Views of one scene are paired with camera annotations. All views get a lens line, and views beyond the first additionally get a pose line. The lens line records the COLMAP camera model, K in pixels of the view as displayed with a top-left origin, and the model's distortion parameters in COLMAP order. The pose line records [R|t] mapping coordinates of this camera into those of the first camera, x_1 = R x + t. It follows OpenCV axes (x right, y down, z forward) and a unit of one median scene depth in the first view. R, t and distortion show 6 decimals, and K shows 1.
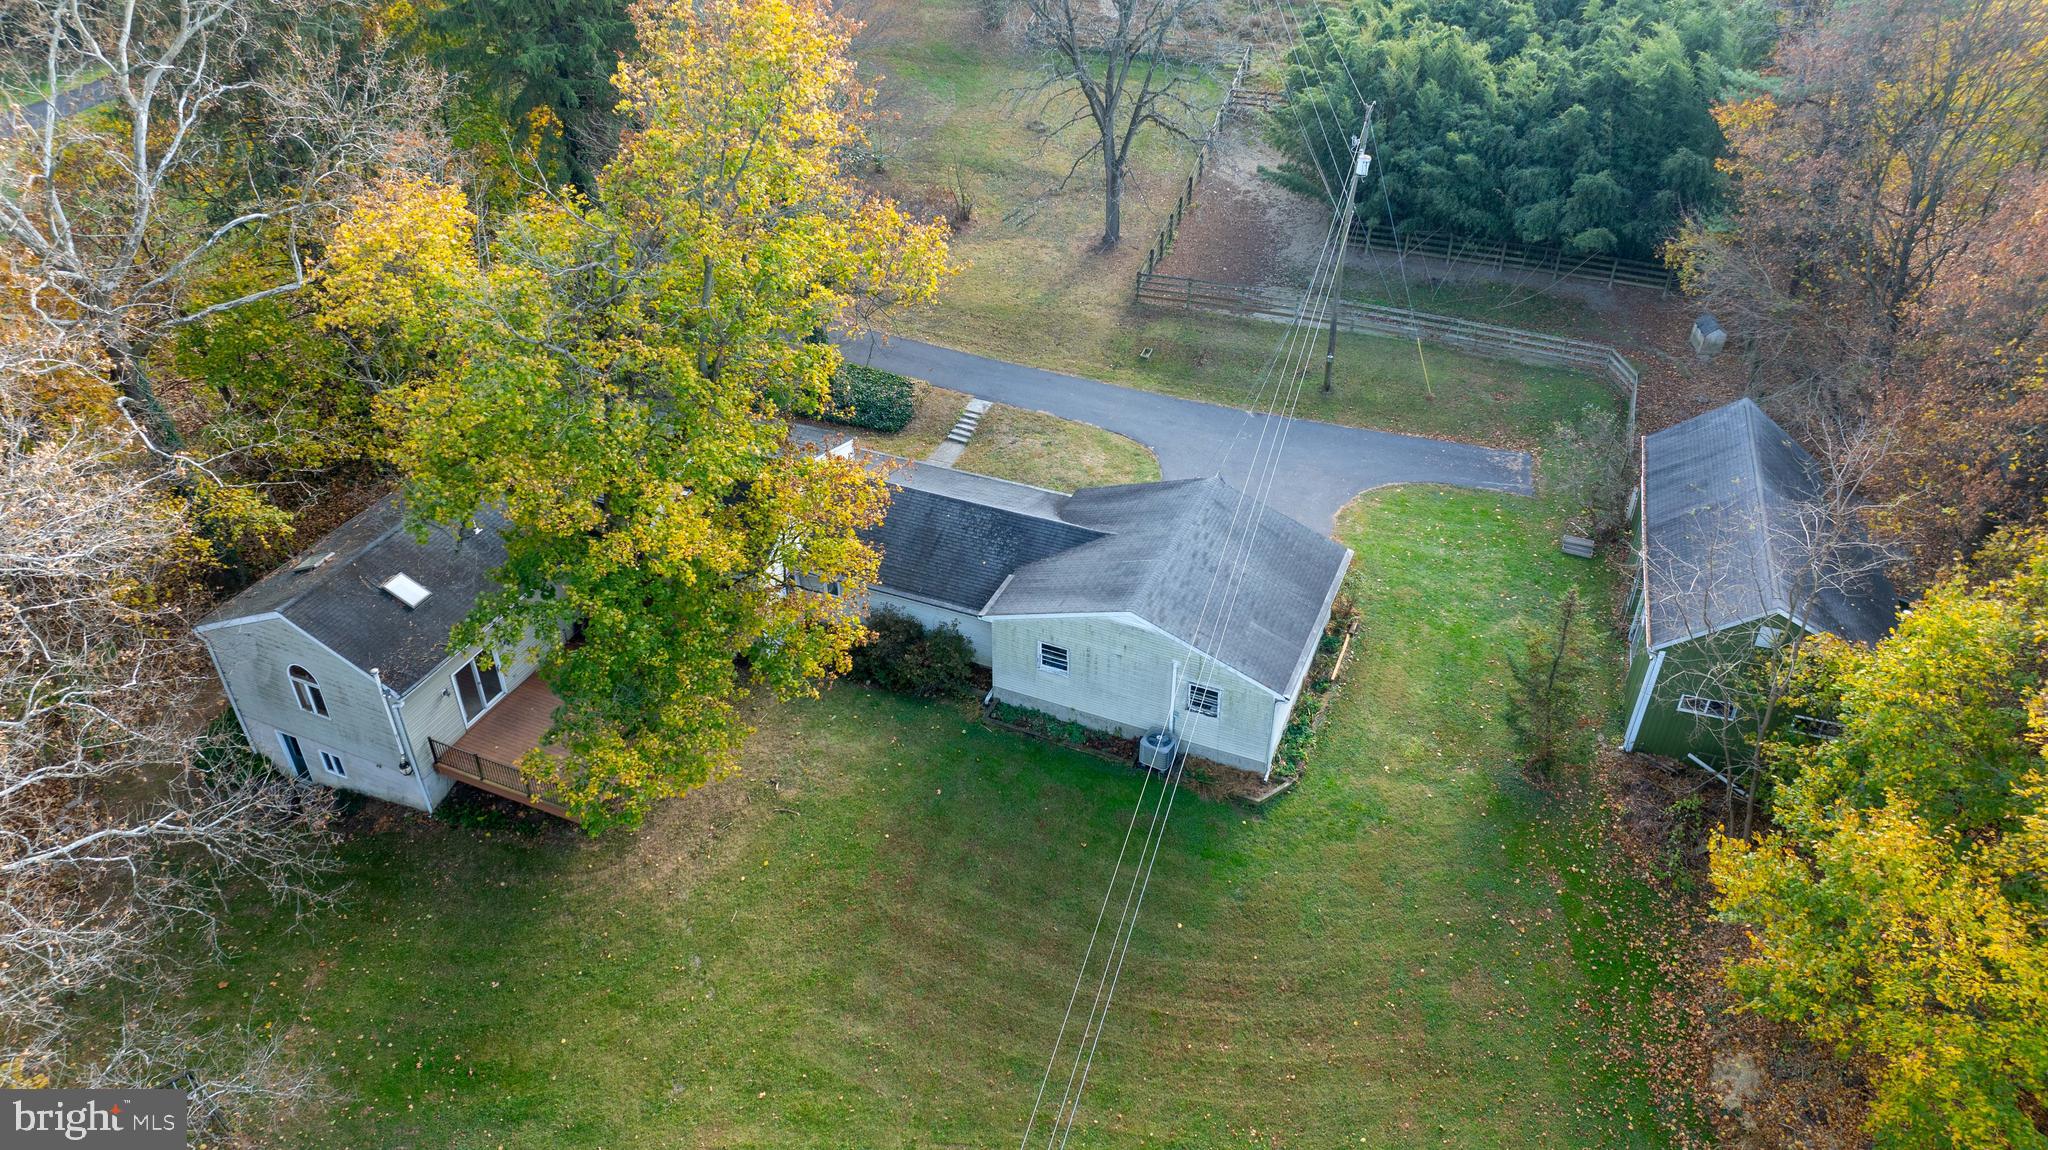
lens RADIAL K [[1436.4, 0, 1030.5], [0, 1436.4, 569.6], [0, 0, 1]] dist [-0.039079, 0.049175]
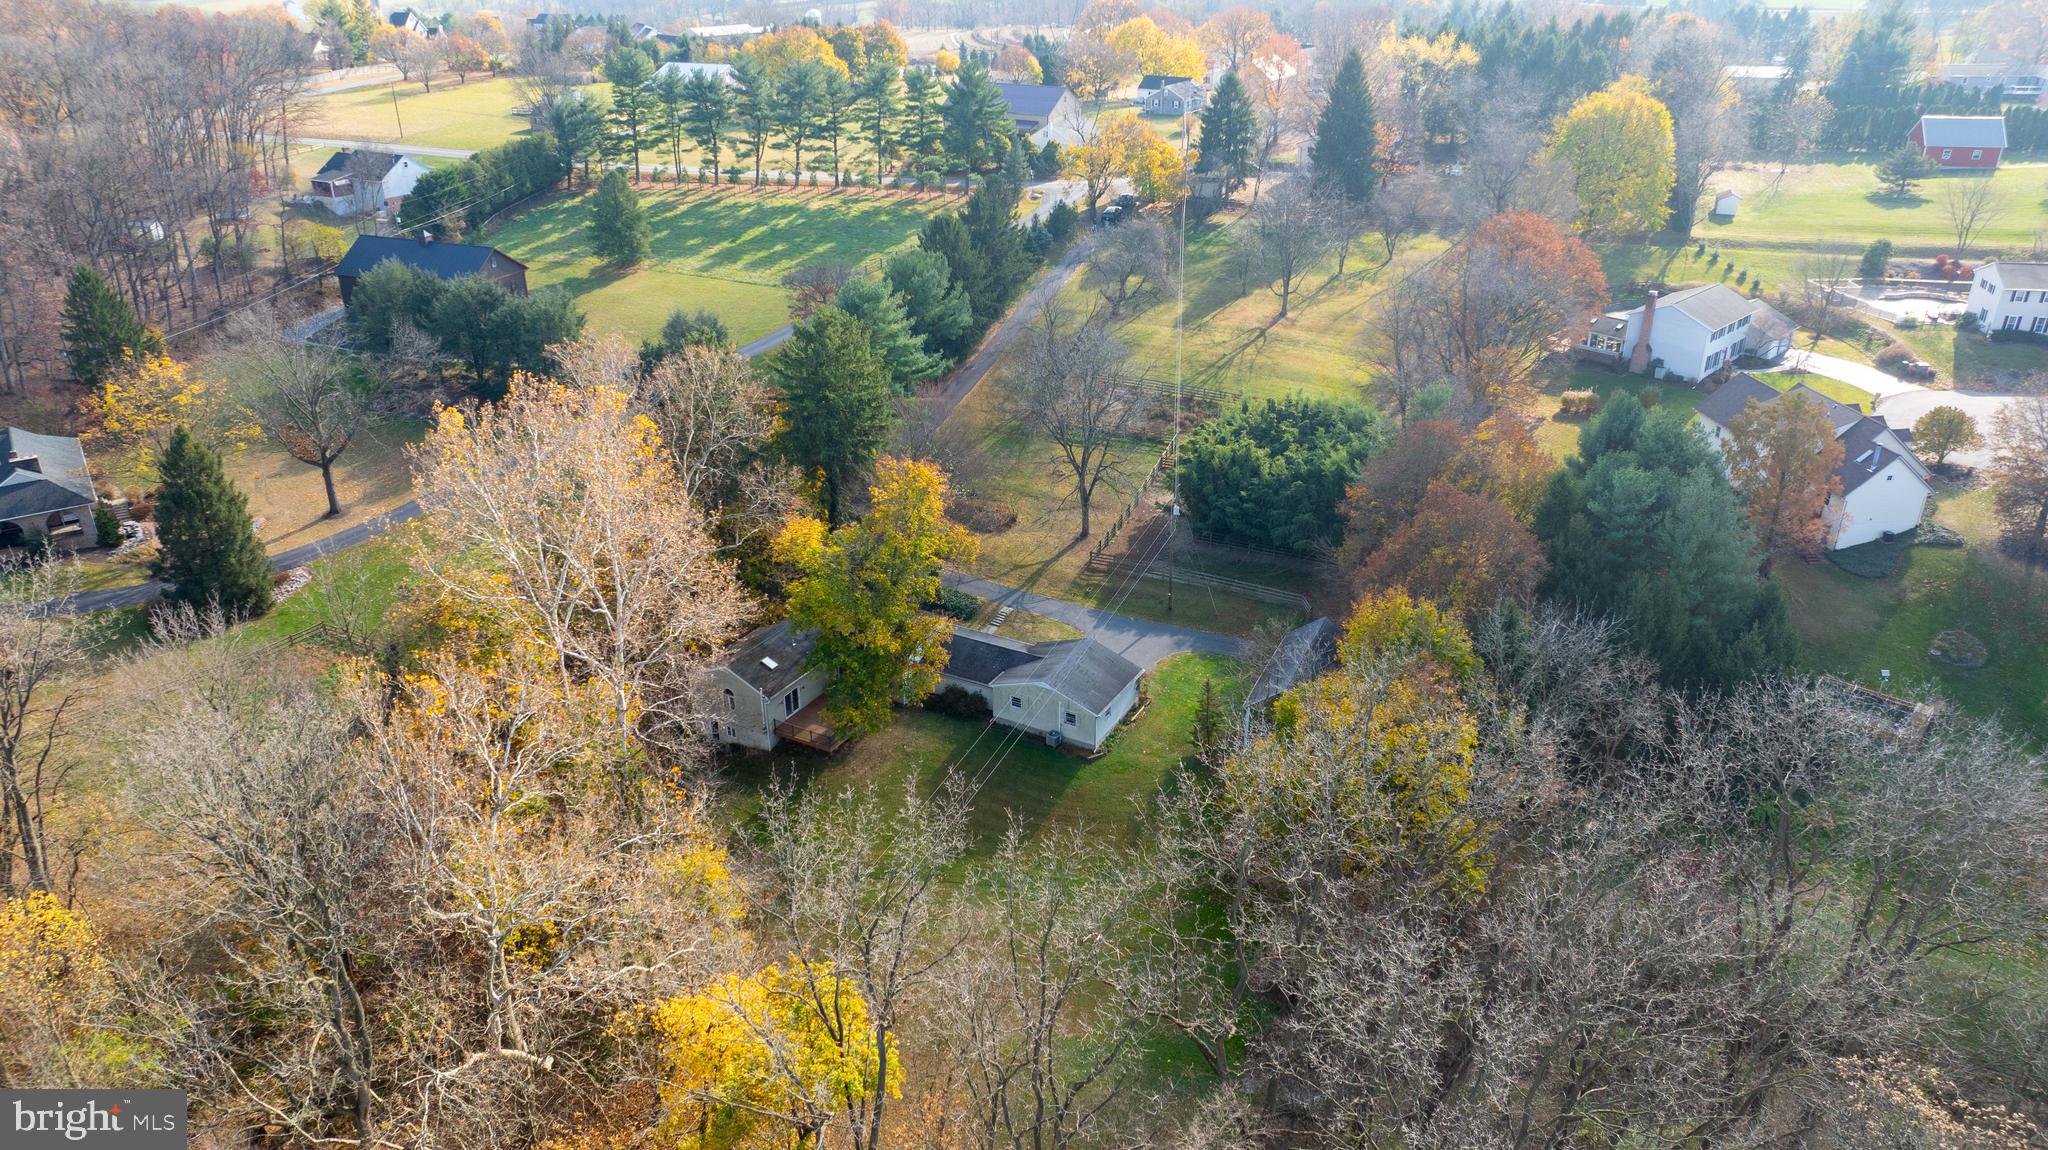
lens RADIAL K [[1436.4, 0, 1022.2], [0, 1436.4, 574.4], [0, 0, 1]] dist [-0.039079, 0.049175]
pose [[0.994265, 0.042689, -0.098055, 0.258726], [-0.058727, 0.984207, -0.166999, 0.254769], [0.089377, 0.171800, 0.981069, -1.485228]]
